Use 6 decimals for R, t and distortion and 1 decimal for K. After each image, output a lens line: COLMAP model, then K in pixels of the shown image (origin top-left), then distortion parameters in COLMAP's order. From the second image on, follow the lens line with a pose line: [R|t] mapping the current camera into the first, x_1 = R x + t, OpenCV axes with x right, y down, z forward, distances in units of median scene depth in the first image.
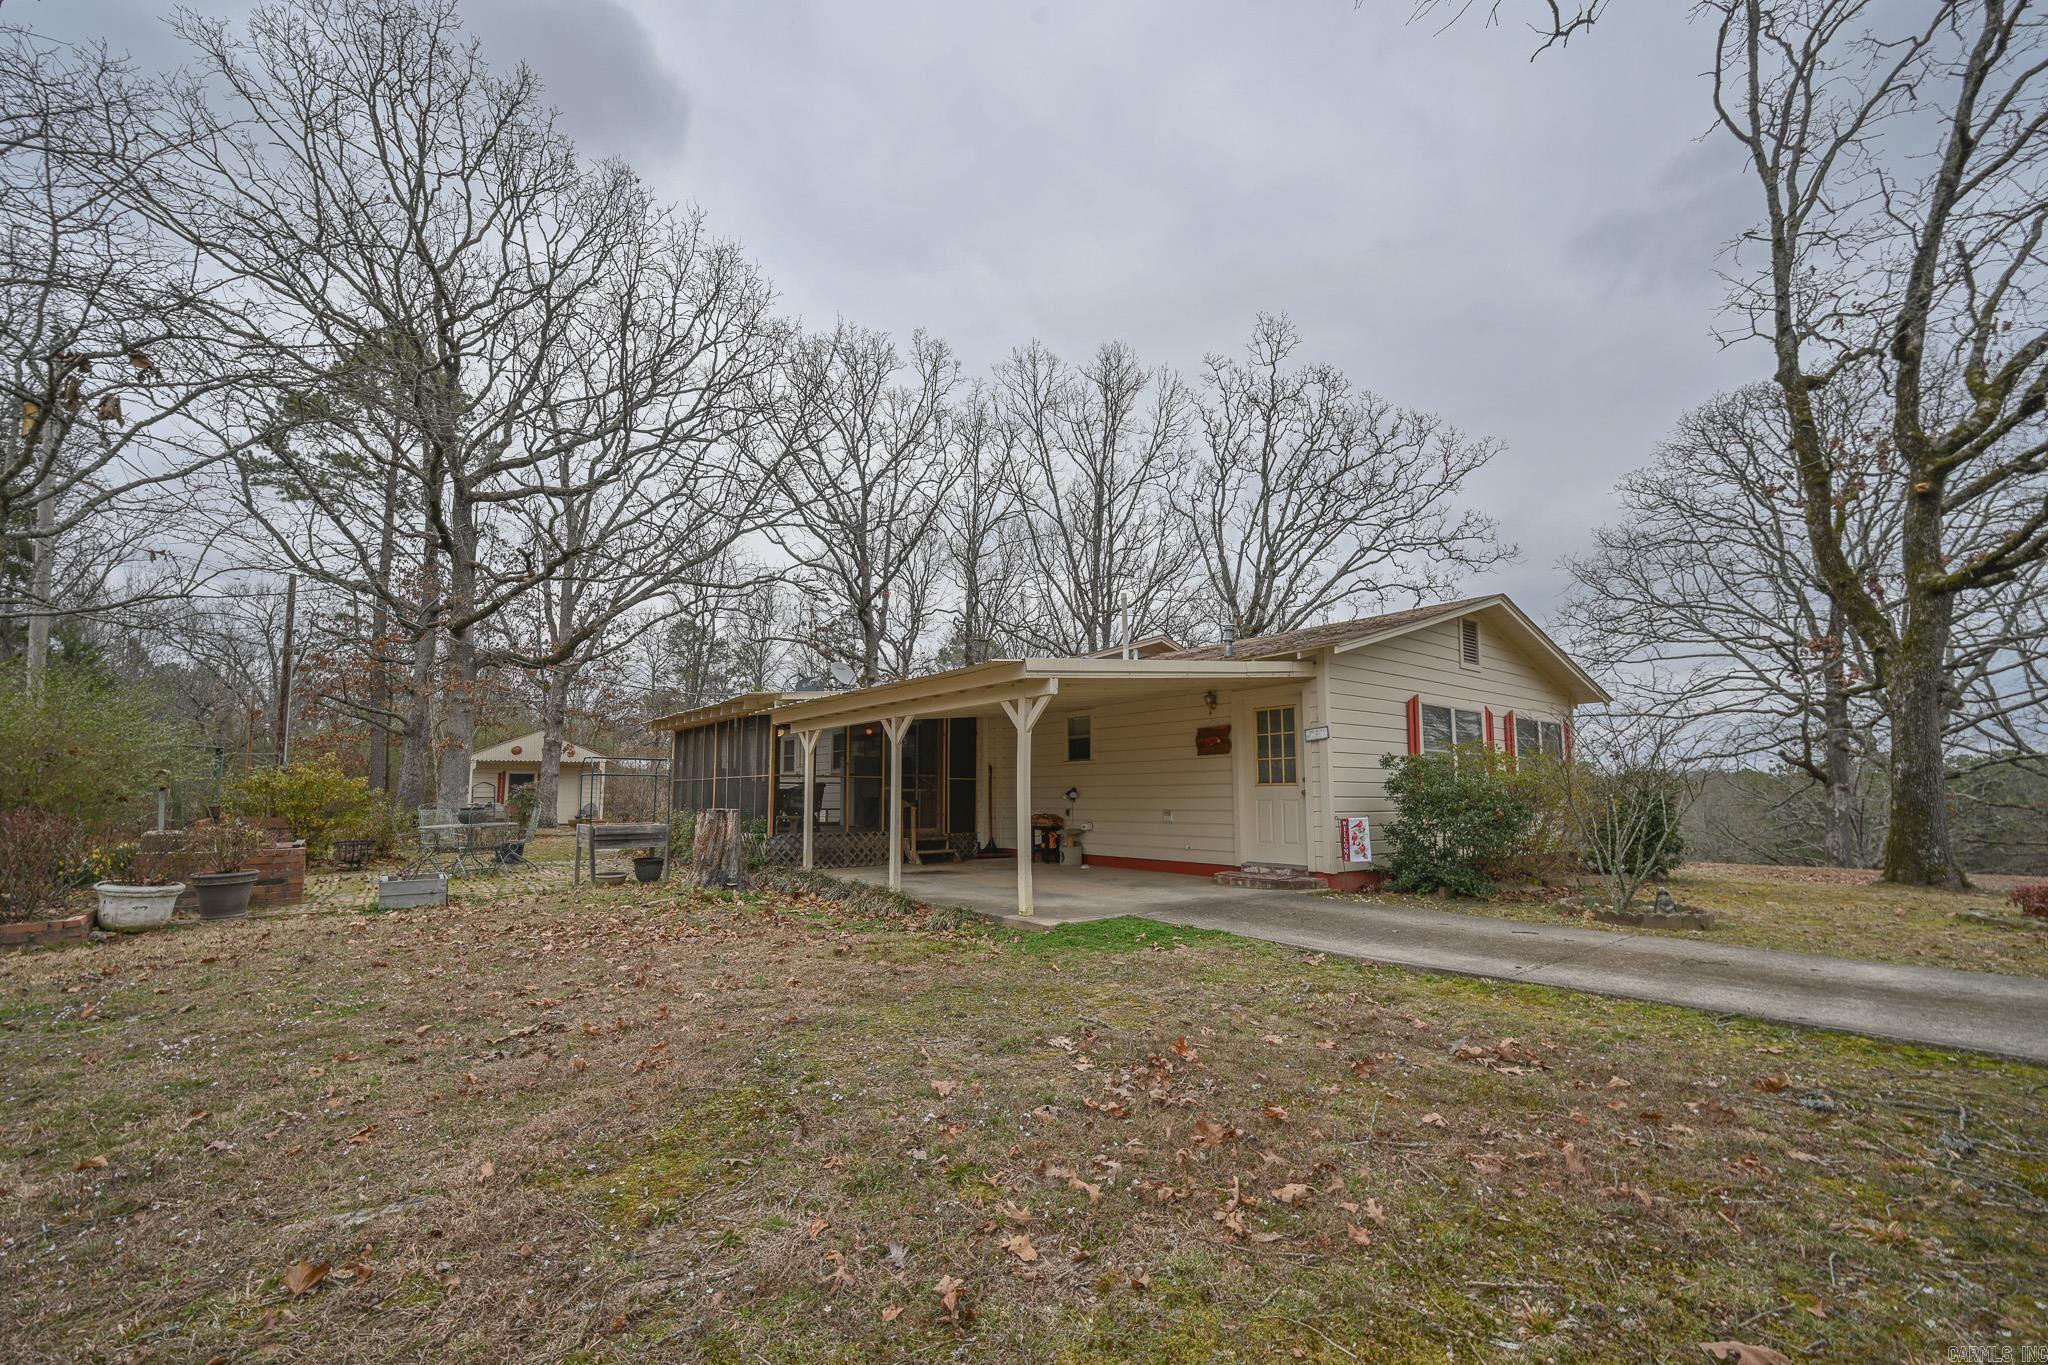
lens RADIAL K [[797.1, 0, 1036.2], [0, 797.1, 684.6], [0, 0, 1]] dist [-0.001634, -0.000208]
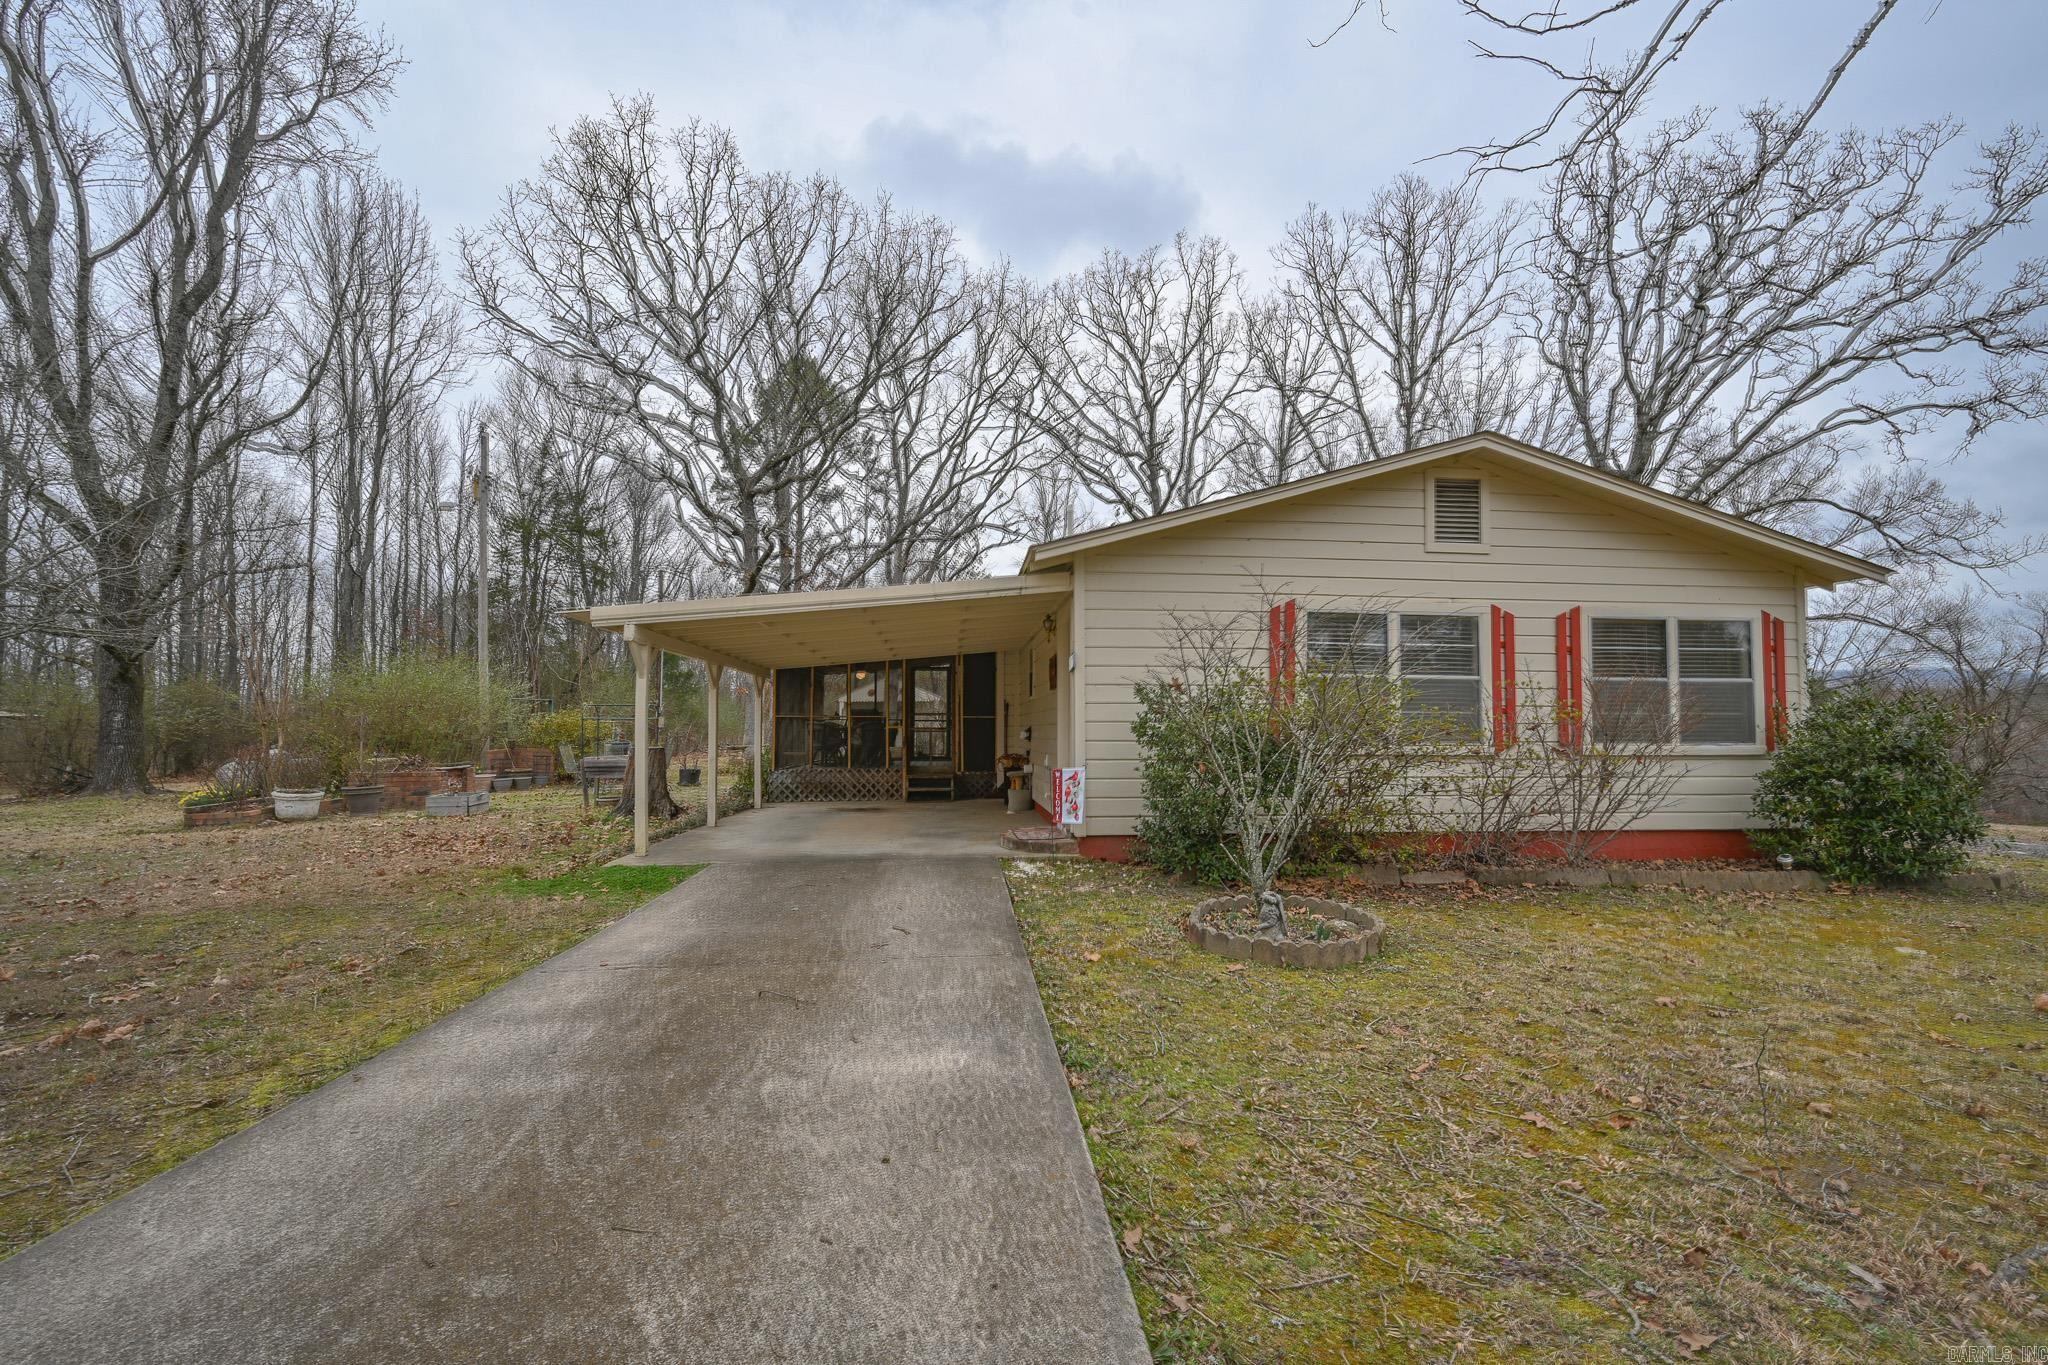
lens RADIAL K [[797.1, 0, 1036.2], [0, 797.1, 684.6], [0, 0, 1]] dist [-0.001634, -0.000208]
pose [[0.862477, -0.028212, -0.505309, 0.772607], [0.071311, 0.995258, 0.066149, 0.030650], [0.501047, -0.093086, 0.860399, 0.314422]]
